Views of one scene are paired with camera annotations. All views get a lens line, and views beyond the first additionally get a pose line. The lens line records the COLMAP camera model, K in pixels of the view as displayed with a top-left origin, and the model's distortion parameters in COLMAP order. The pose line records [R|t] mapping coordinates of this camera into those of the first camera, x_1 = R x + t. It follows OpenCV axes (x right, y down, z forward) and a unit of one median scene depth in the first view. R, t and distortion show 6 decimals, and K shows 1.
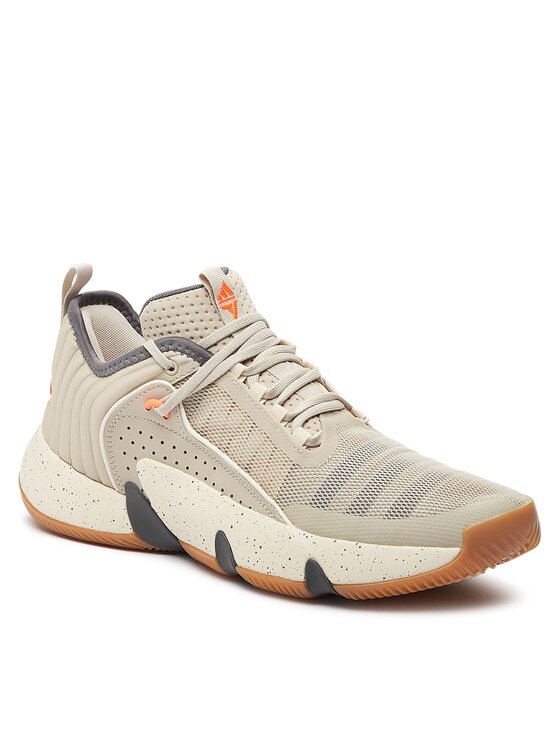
lens RADIAL K [[2013.5, 0, 279.3], [0, 2013.5, 372.6], [0, 0, 1]] dist [0.450925, 0.000000]
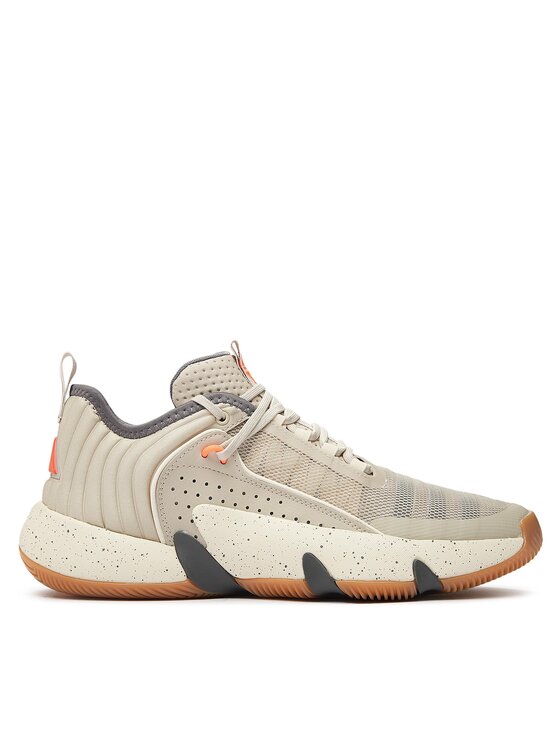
lens RADIAL K [[1023.9, 0, 281.1], [0, 1023.9, 374.6], [0, 0, 1]] dist [0.024268, 0.000000]
pose [[0.825621, 0.045689, 0.562372, -0.341984], [0.124533, 0.957379, -0.260607, 0.124155], [-0.550310, 0.285197, 0.784743, 0.537323]]
